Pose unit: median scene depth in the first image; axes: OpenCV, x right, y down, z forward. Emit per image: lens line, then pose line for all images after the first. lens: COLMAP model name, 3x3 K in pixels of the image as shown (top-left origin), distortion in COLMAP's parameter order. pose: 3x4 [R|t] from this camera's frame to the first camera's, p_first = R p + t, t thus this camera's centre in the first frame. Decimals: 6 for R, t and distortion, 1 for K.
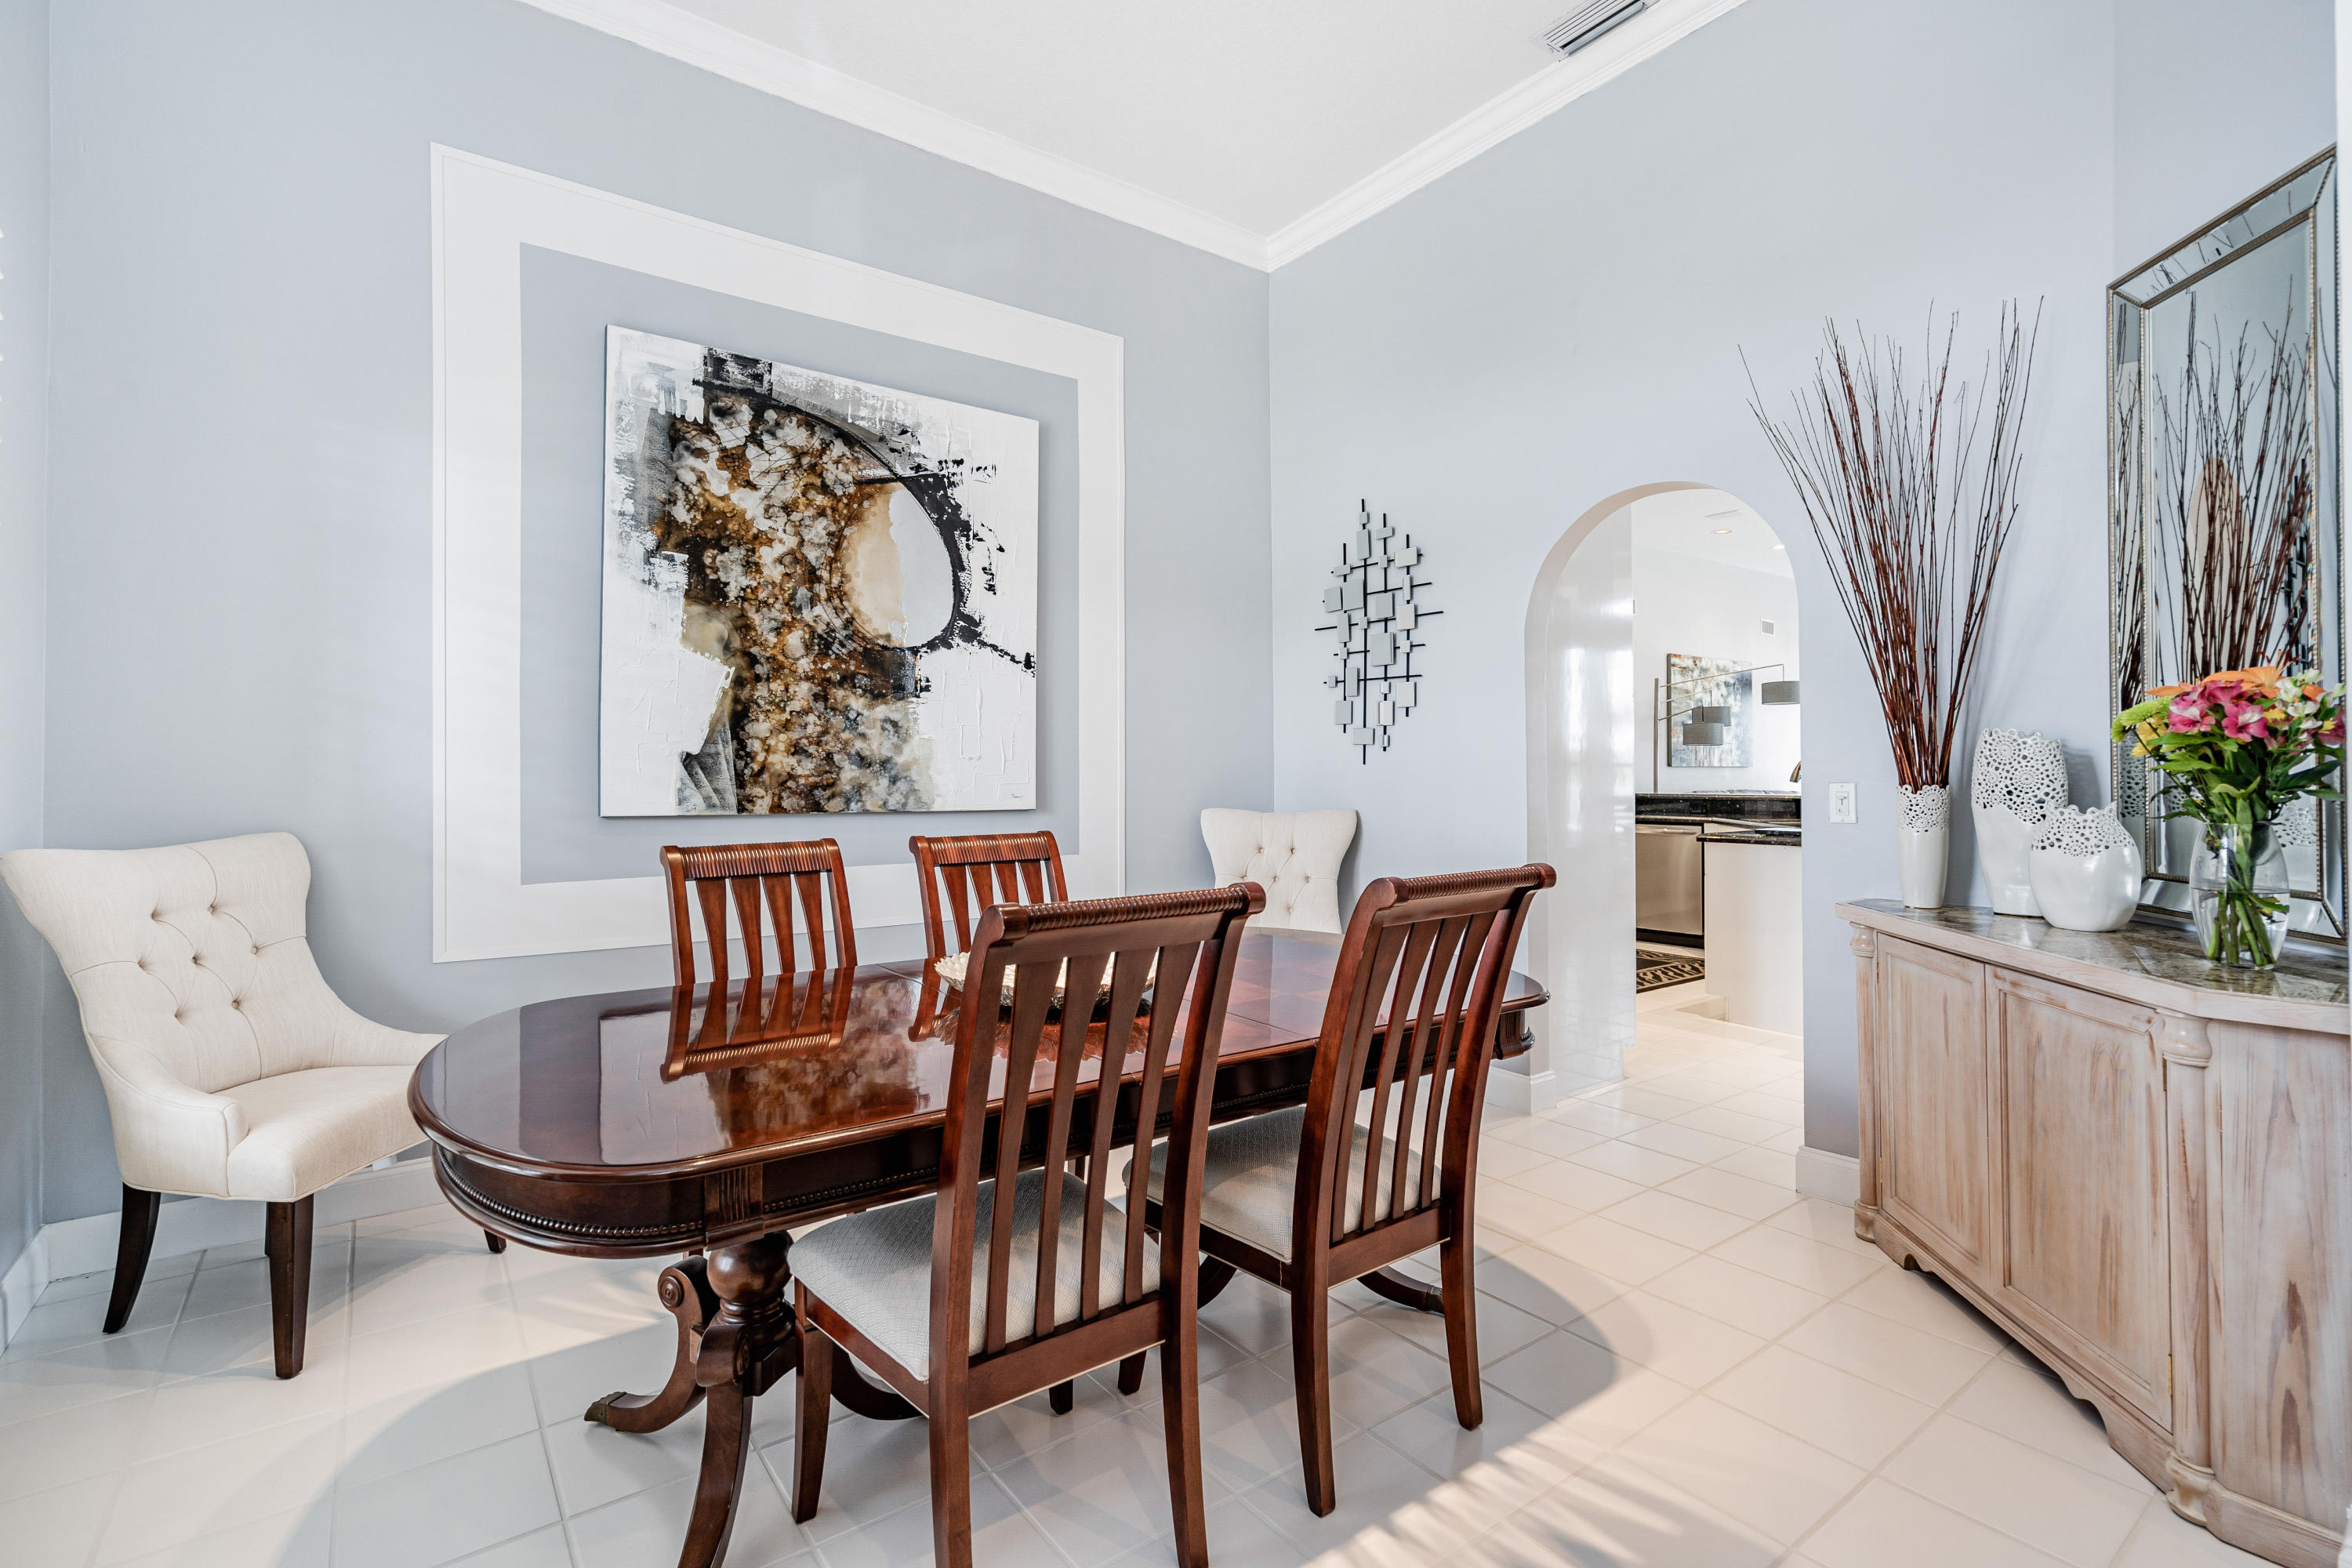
lens RADIAL K [[1072.8, 0, 1172.8], [0, 1072.8, 770.4], [0, 0, 1]] dist [-0.001617, 0.004004]
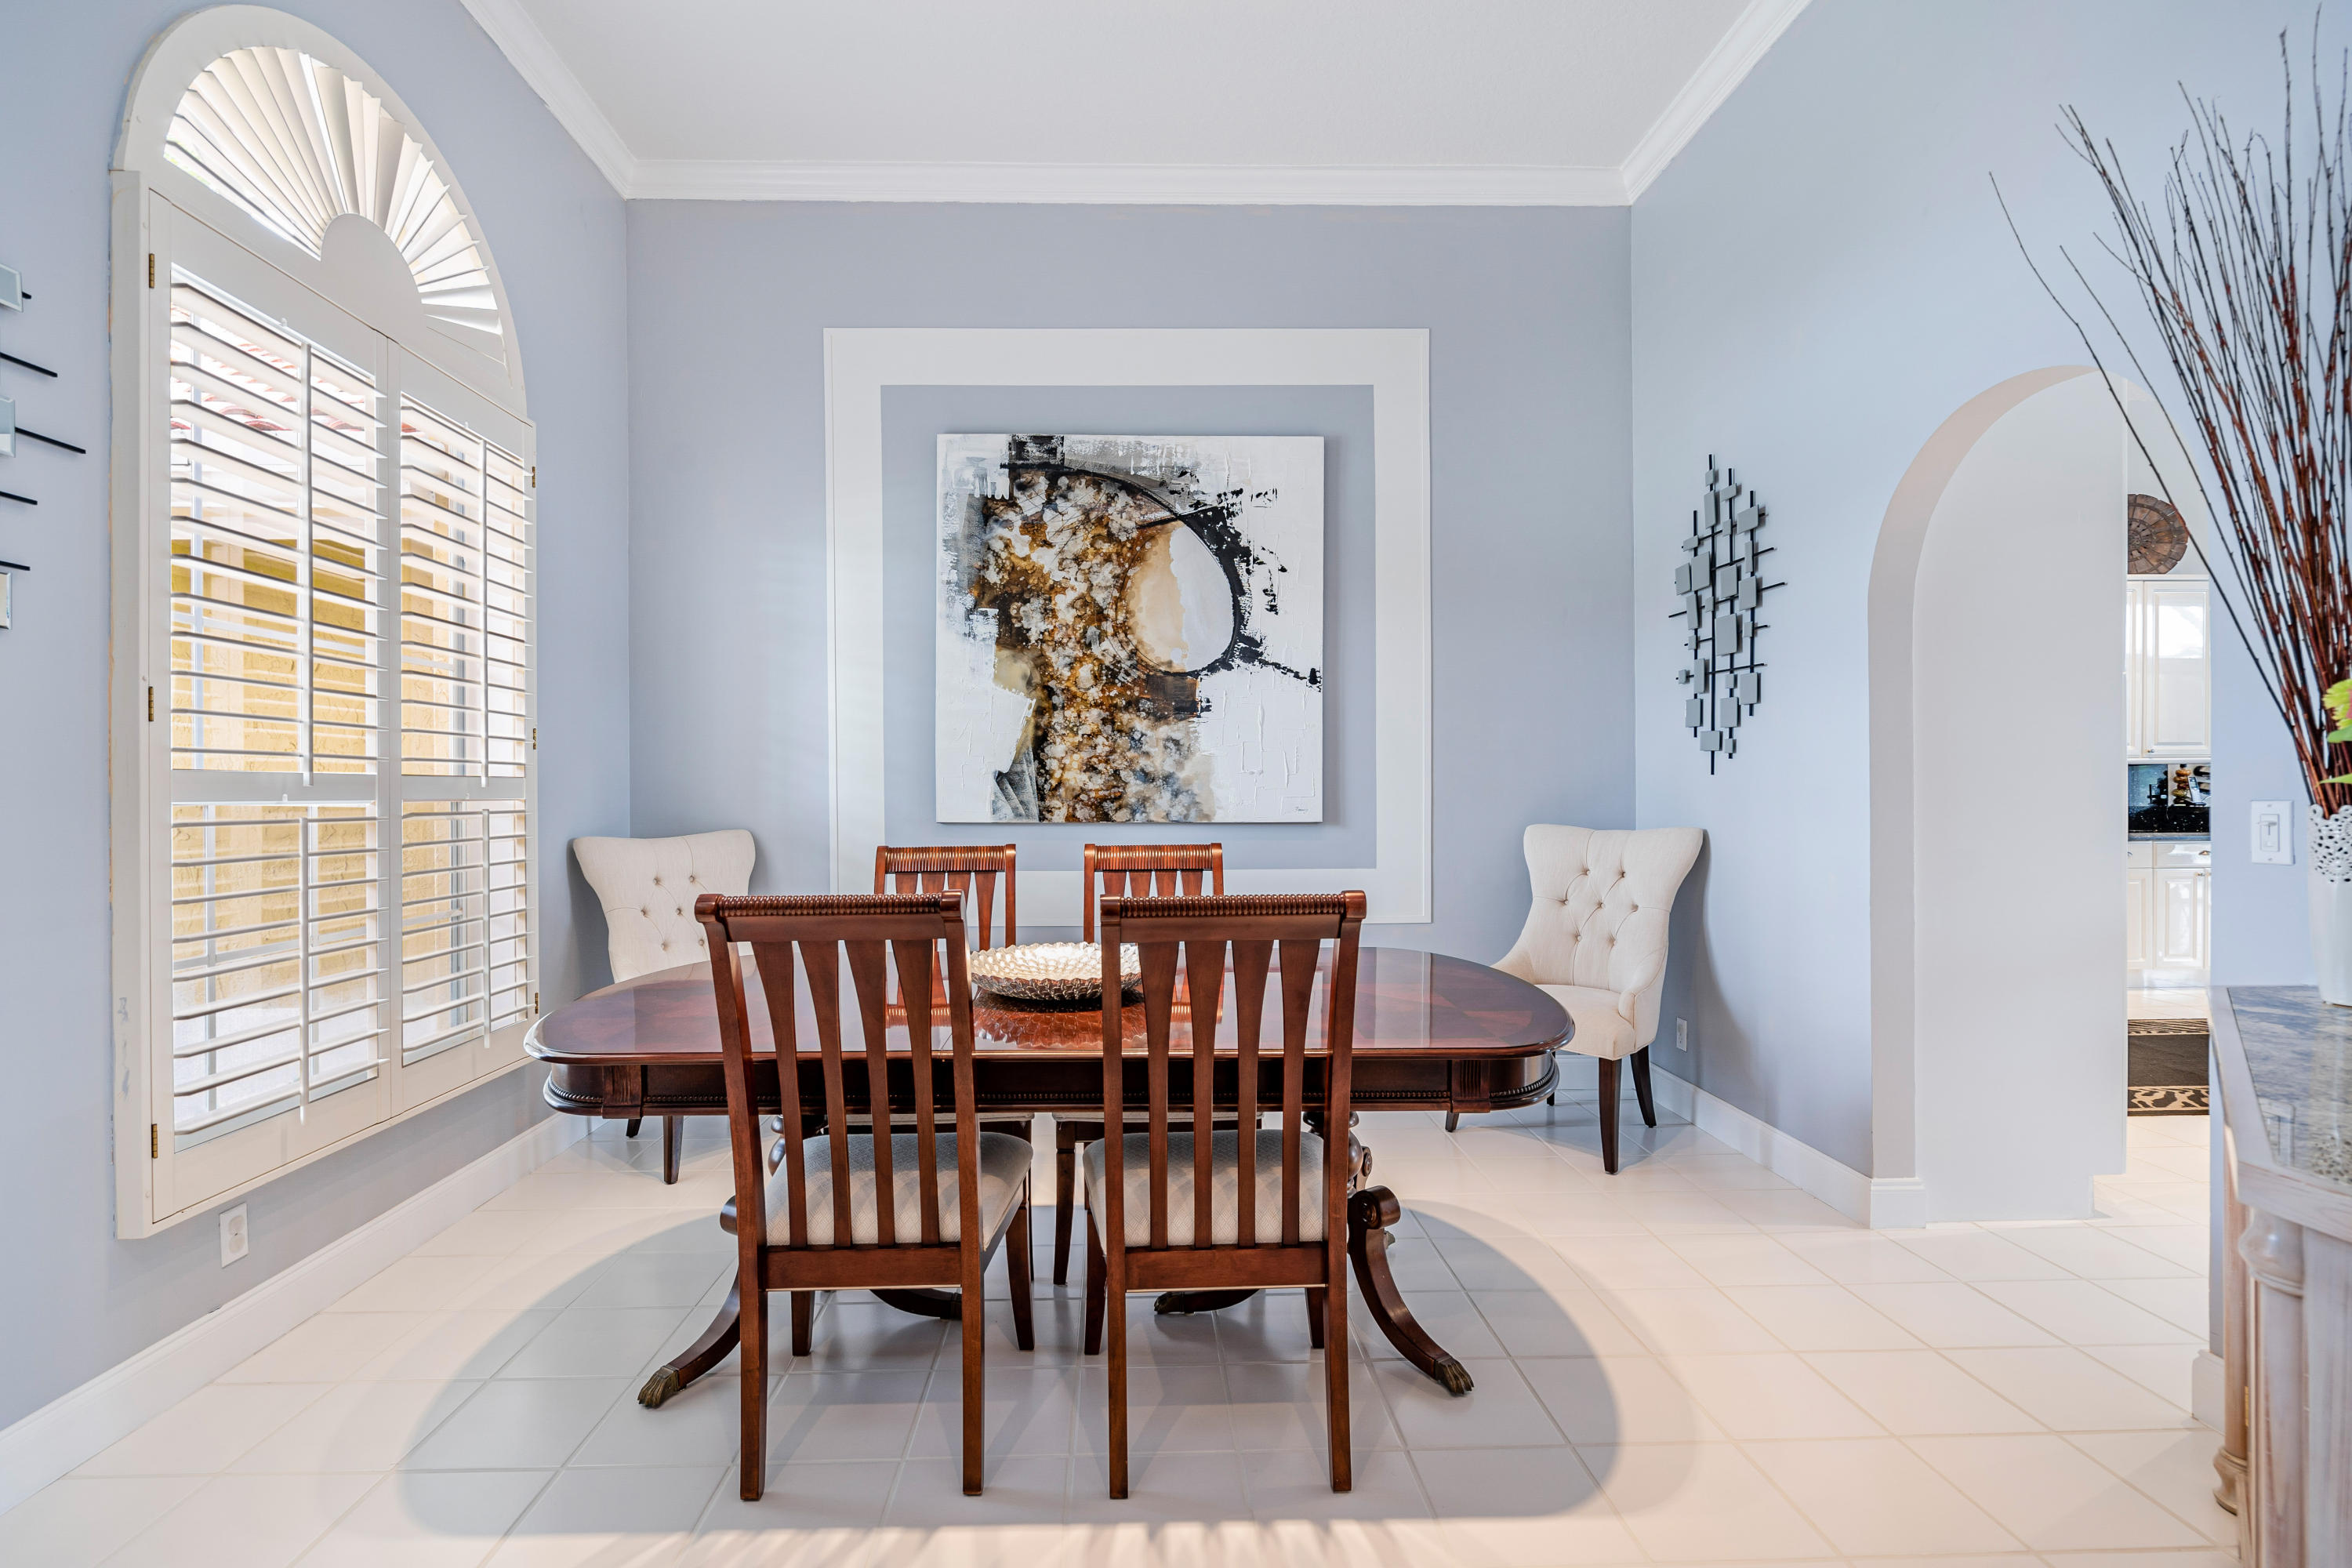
lens RADIAL K [[1072.8, 0, 1134.1], [0, 1072.8, 801.2], [0, 0, 1]] dist [-0.001617, 0.004004]
pose [[0.823962, 0.005263, -0.566620, 0.336755], [0.006313, 0.999810, 0.018467, -0.003754], [0.566609, -0.018793, 0.823772, 0.071179]]
